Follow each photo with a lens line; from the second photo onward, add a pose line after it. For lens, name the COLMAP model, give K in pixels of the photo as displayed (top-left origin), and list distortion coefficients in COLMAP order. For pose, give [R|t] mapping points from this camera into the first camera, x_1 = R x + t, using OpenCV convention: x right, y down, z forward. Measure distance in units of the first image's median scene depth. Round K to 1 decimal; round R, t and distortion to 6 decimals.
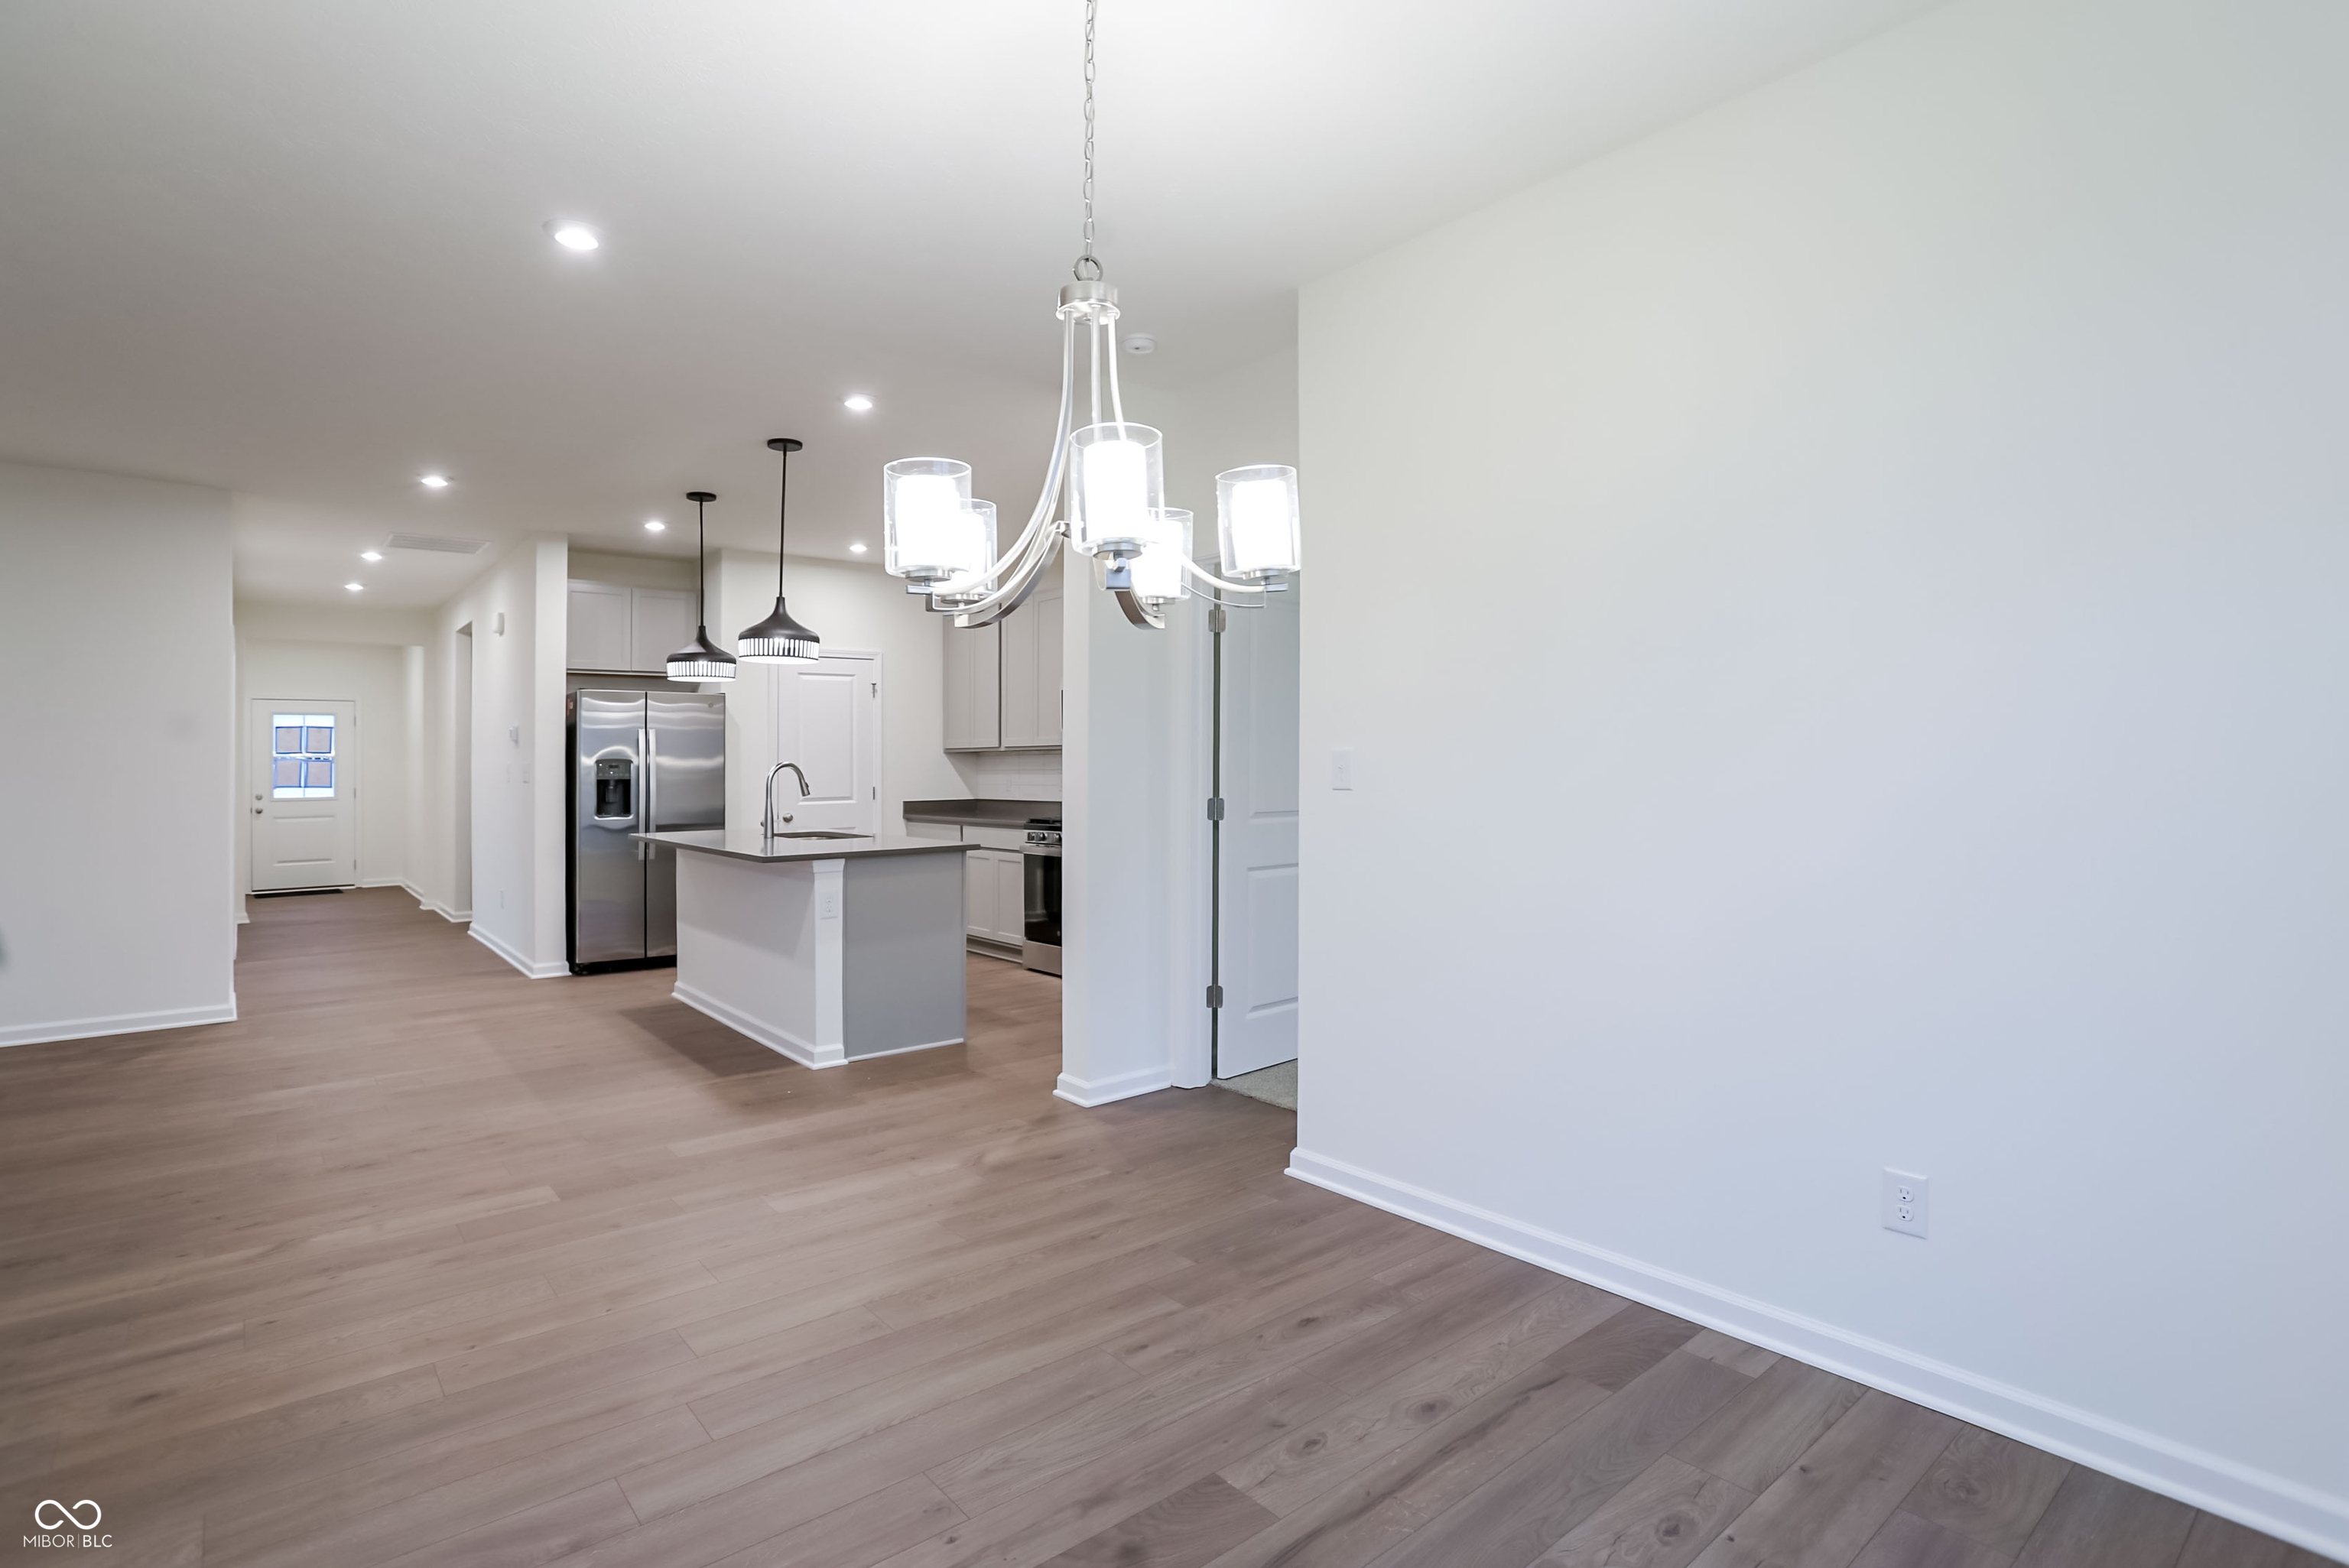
lens RADIAL K [[1160.7, 0, 1187.2], [0, 1160.7, 768.9], [0, 0, 1]] dist [-0.051360, 0.016963]
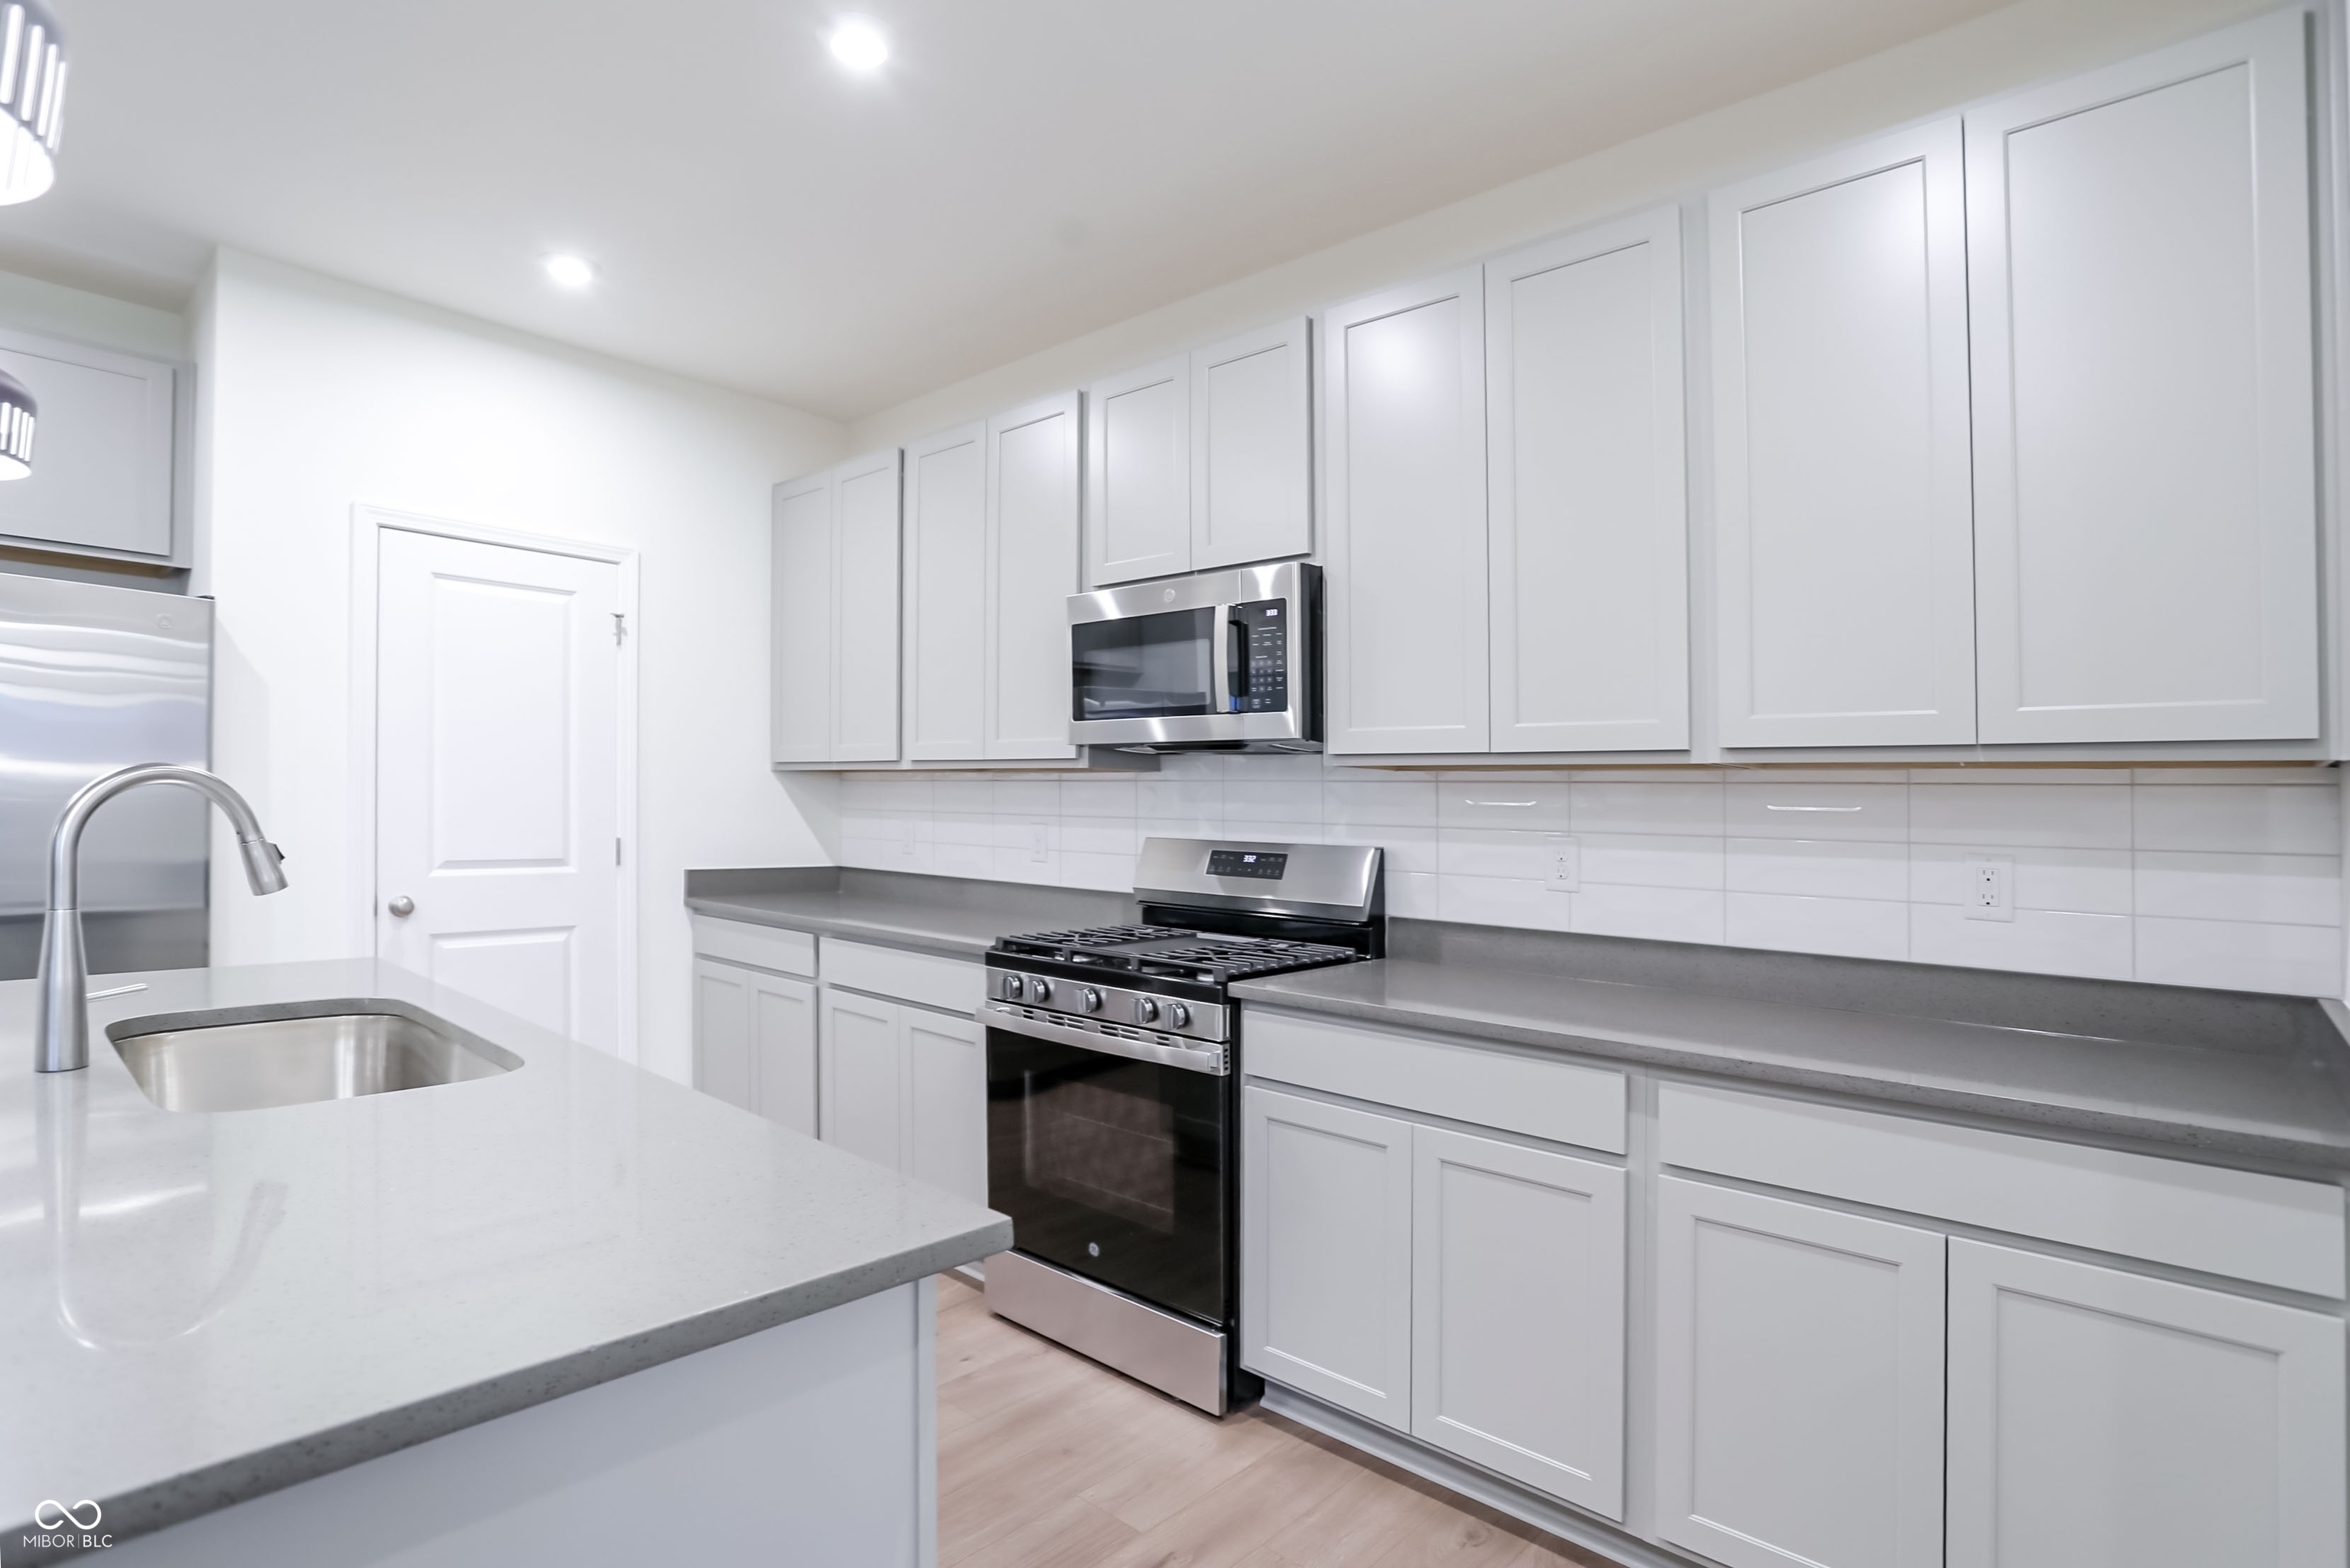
lens RADIAL K [[1161.2, 0, 1167.7], [0, 1161.2, 787.2], [0, 0, 1]] dist [-0.051360, 0.016963]
pose [[0.990522, 0.033633, 0.133174, -0.135113], [-0.031330, 0.999322, -0.019353, -0.002819], [-0.133735, 0.014997, 0.990904, 0.607183]]
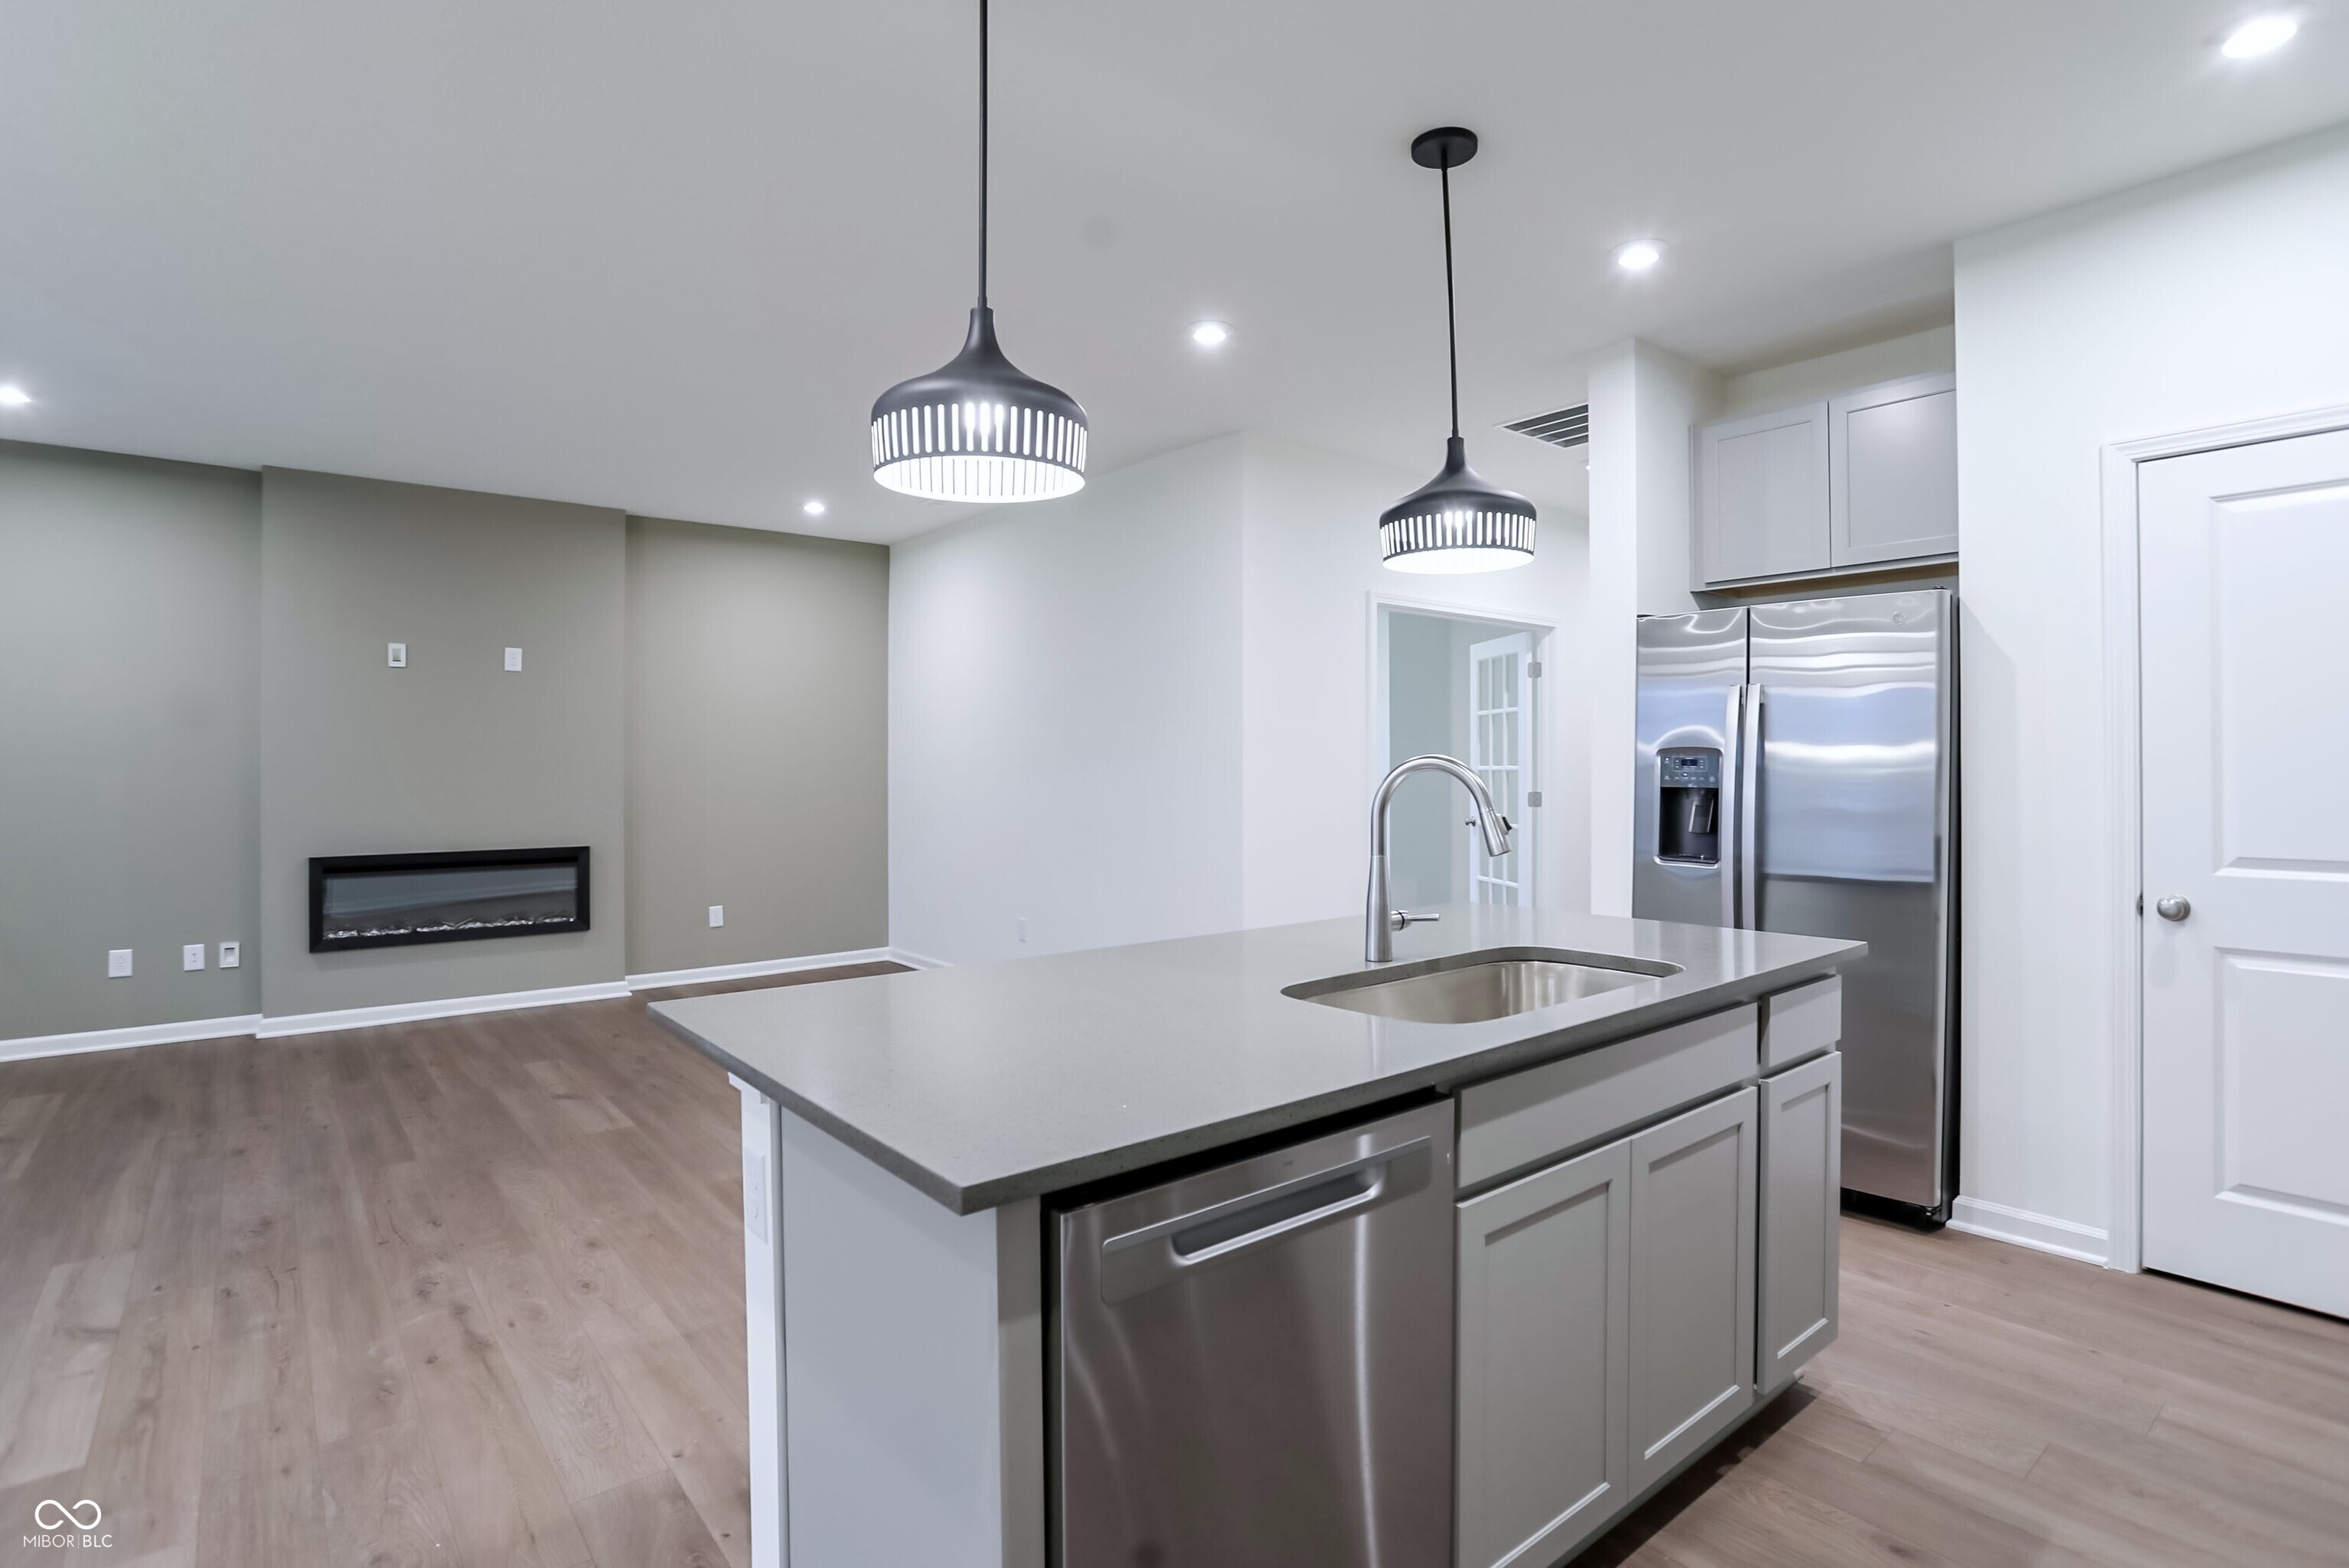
lens RADIAL K [[1160.7, 0, 1165.8], [0, 1160.7, 771.9], [0, 0, 1]] dist [-0.051360, 0.016963]
pose [[-0.019798, 0.015692, -0.999681, 0.008605], [0.000875, 0.999877, 0.015677, -0.006028], [0.999804, -0.000565, -0.019809, 0.776524]]
